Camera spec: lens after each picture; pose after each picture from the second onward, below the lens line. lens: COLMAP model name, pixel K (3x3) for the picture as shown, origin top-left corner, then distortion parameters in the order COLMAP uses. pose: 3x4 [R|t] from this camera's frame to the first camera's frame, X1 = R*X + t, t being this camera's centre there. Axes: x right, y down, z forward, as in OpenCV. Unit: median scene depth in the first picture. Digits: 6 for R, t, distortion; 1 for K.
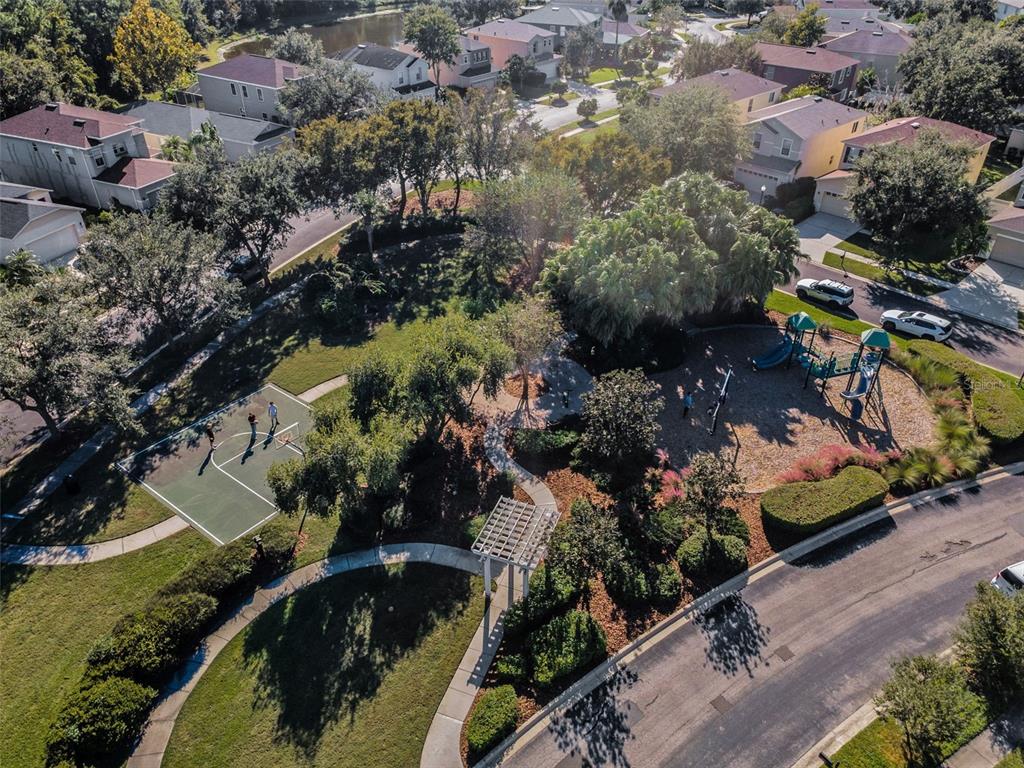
lens RADIAL K [[752.5, 0, 517.2], [0, 752.5, 386.4], [0, 0, 1]] dist [0.044047, 0.002090]
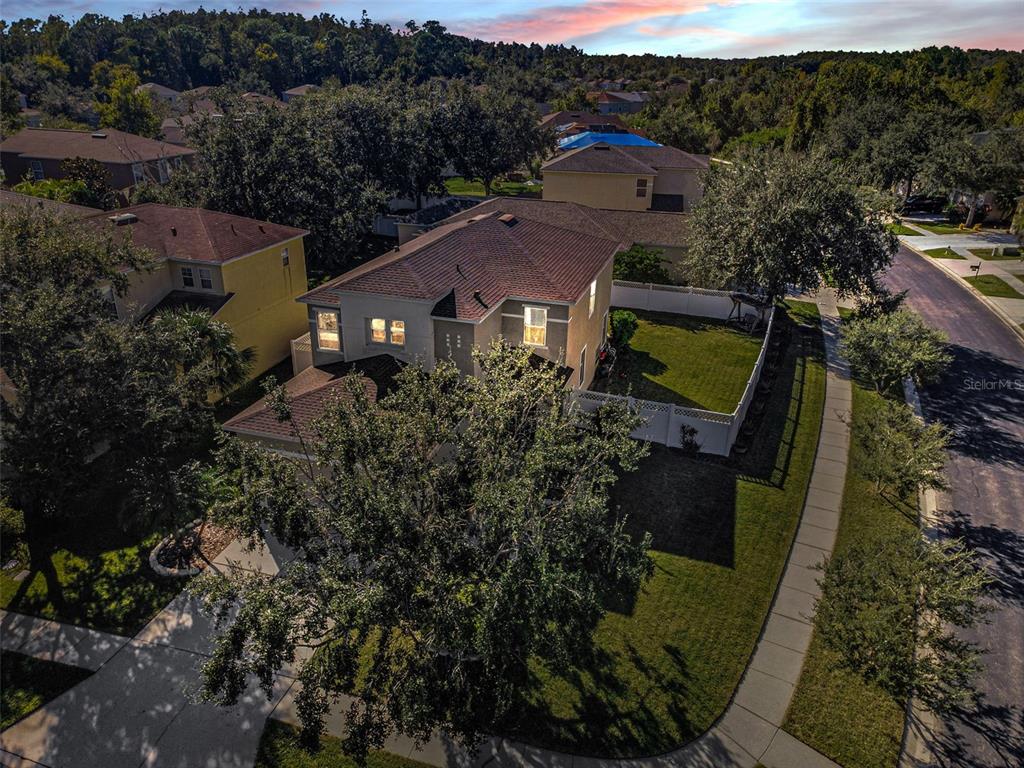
lens RADIAL K [[752.5, 0, 513.0], [0, 752.5, 393.4], [0, 0, 1]] dist [0.044047, 0.002090]
pose [[0.865833, -0.193422, 0.461434, 1.058861], [0.268331, 0.957916, -0.101961, -0.279828], [-0.422293, 0.212098, 0.881296, 1.121151]]
